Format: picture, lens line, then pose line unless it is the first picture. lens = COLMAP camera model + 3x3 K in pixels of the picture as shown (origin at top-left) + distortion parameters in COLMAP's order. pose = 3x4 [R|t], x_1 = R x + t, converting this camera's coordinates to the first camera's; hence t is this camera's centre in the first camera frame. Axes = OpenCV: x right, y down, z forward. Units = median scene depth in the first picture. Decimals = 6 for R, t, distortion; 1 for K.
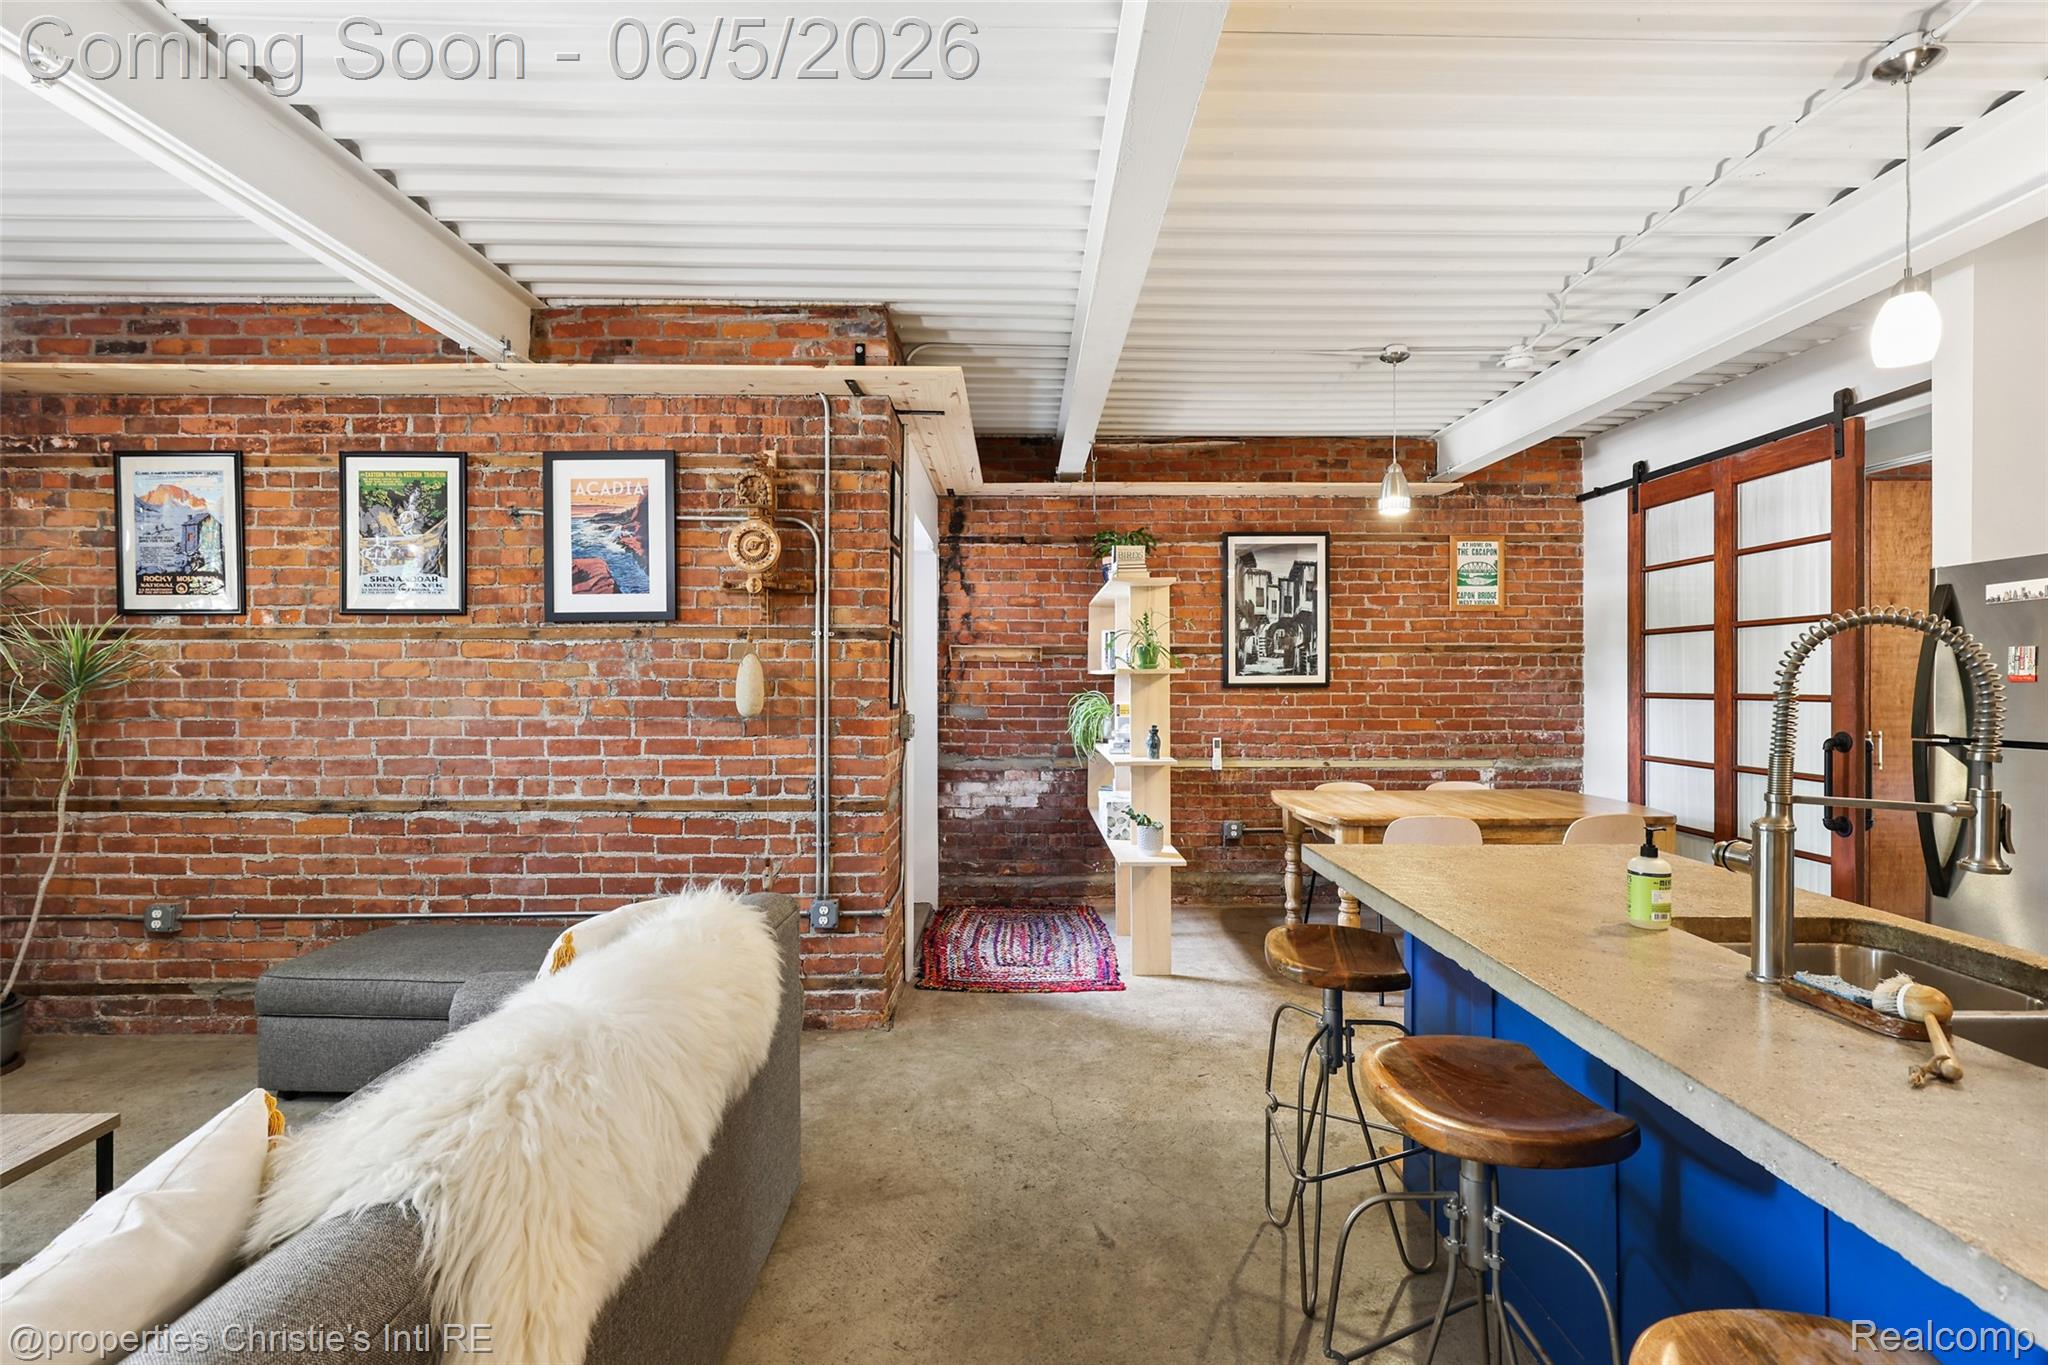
lens RADIAL K [[933.7, 0, 1025.6], [0, 933.7, 679.0], [0, 0, 1]] dist [0.000306, -0.000811]
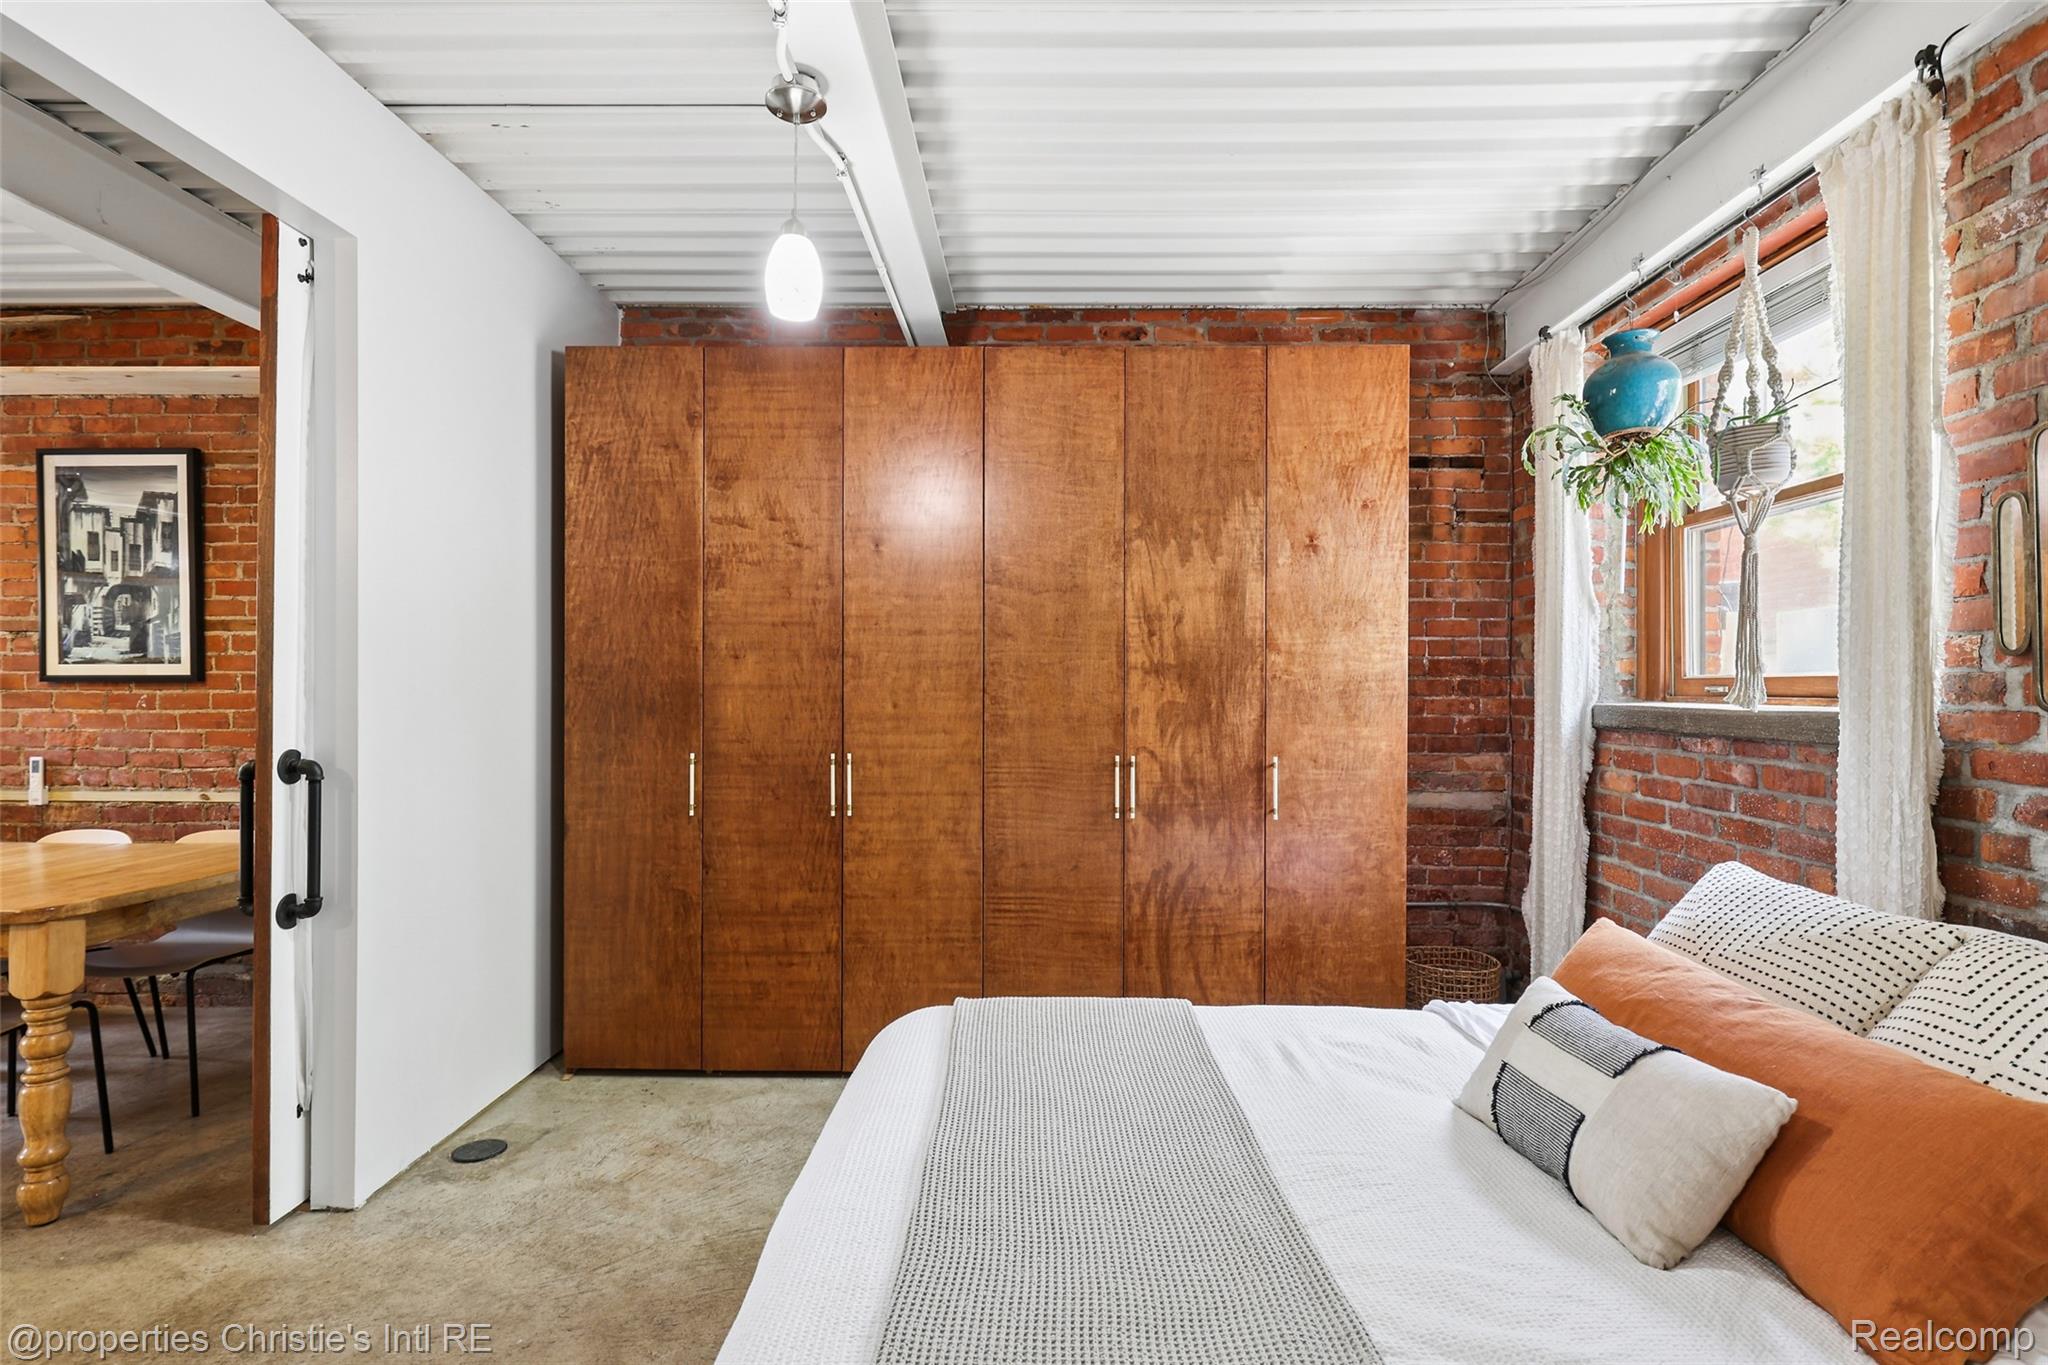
lens RADIAL K [[968.9, 0, 1031.2], [0, 968.9, 692.4], [0, 0, 1]] dist [-0.002210, -0.000777]
pose [[0.999700, 0.005058, -0.023963, 1.220382], [-0.005089, 0.999986, -0.001225, 0.018429], [0.023957, 0.001347, 0.999712, 0.425771]]
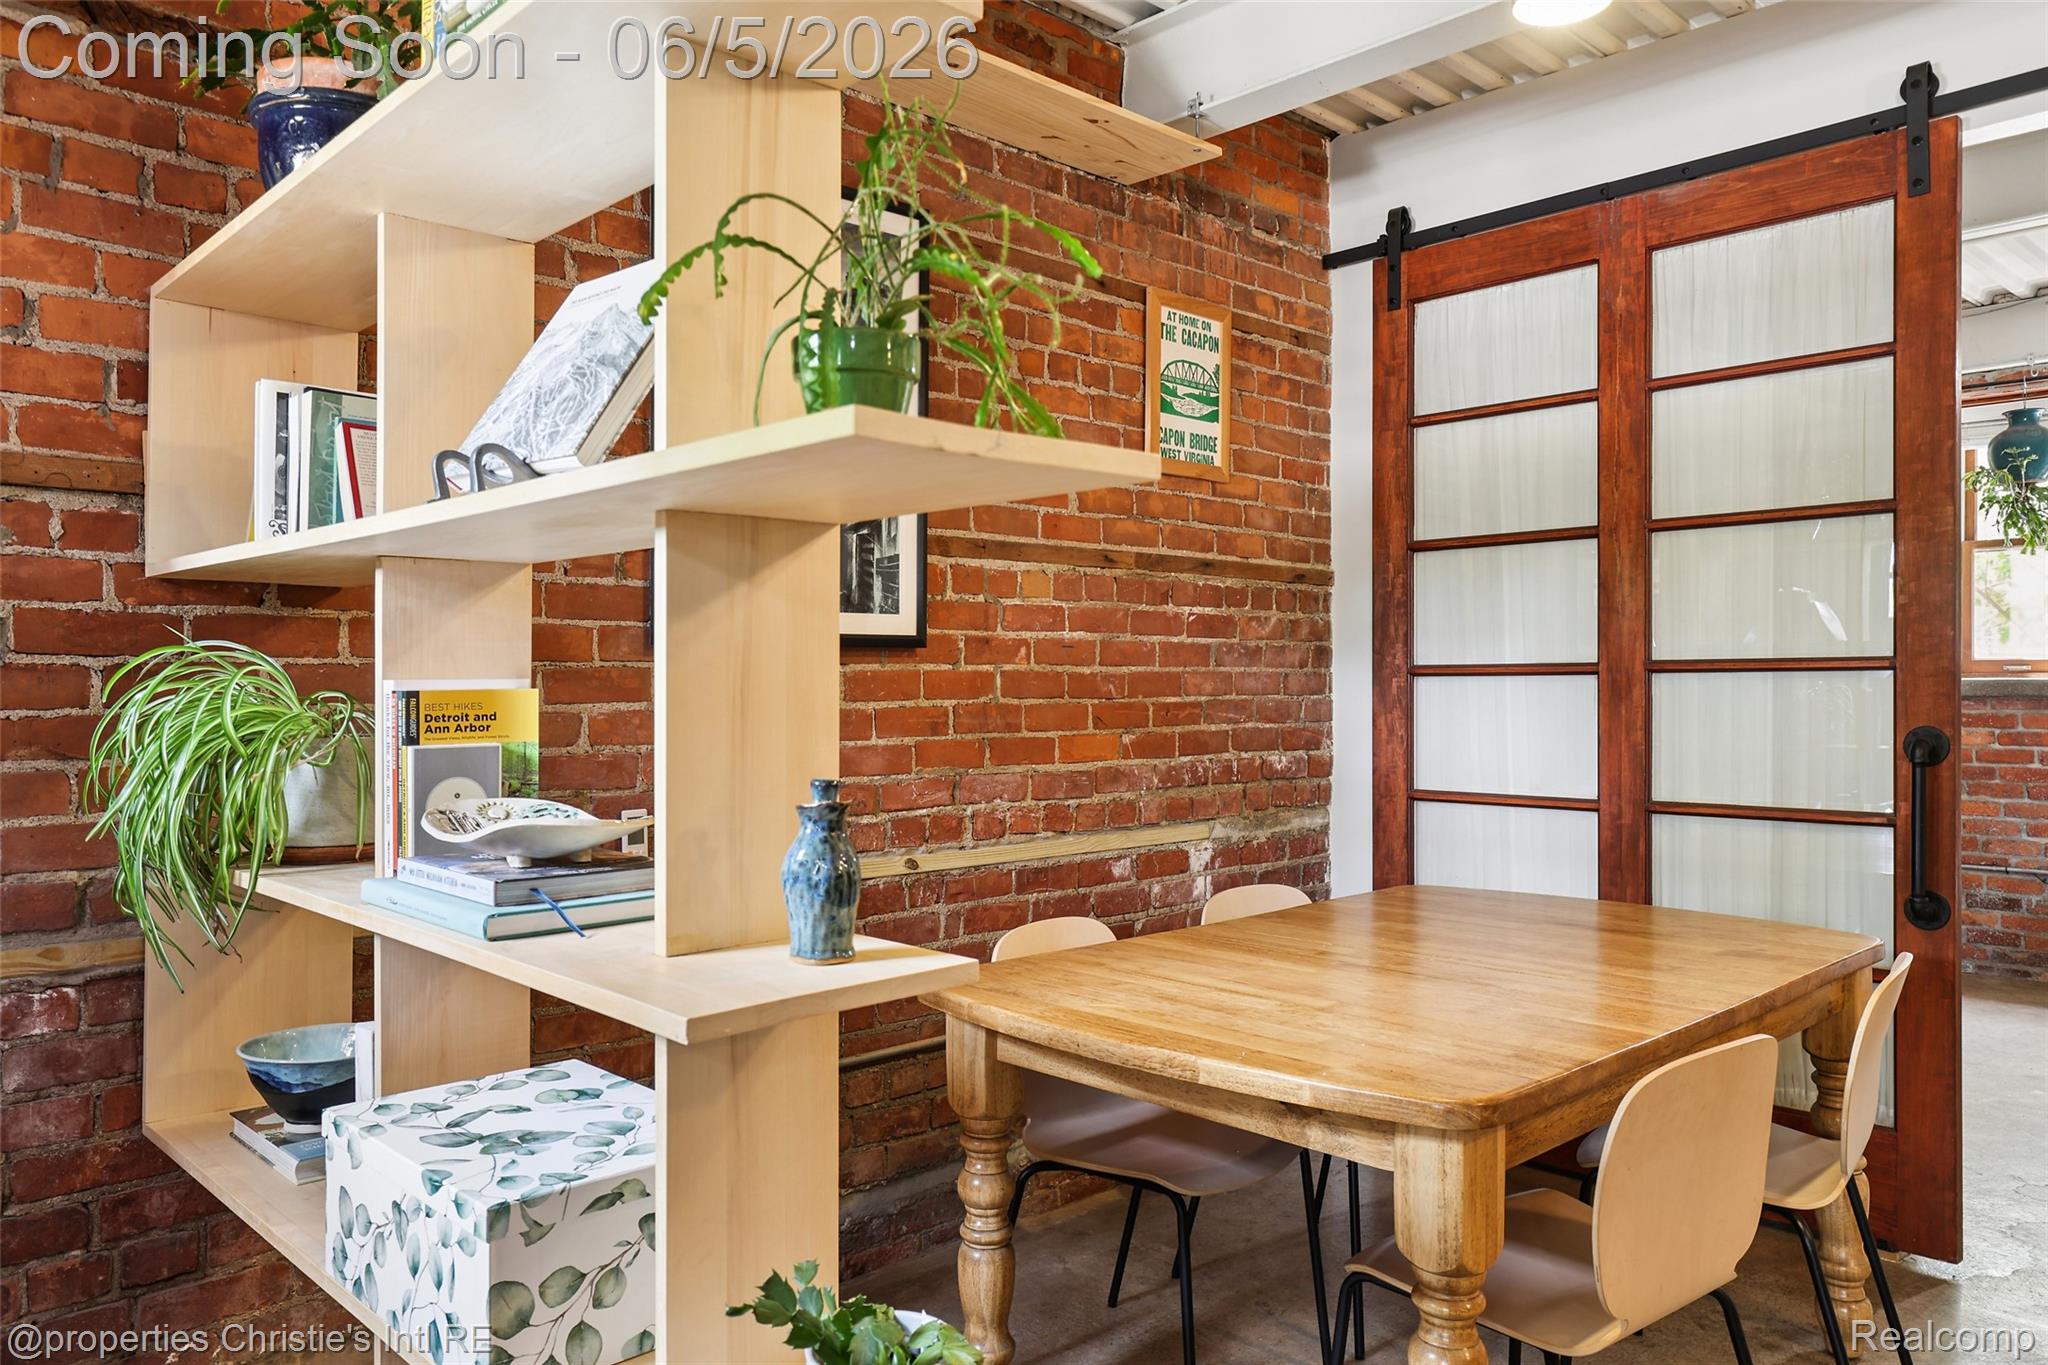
lens RADIAL K [[1441.4, 0, 1024.0], [0, 1441.4, 682.5], [0, 0, 1]] dist [0.004642, 0.003145]
pose [[0.732667, 0.000317, 0.680587, -0.027737], [-0.000850, 1.000000, 0.000449, 0.027950], [-0.680586, -0.000907, 0.732667, 0.745635]]
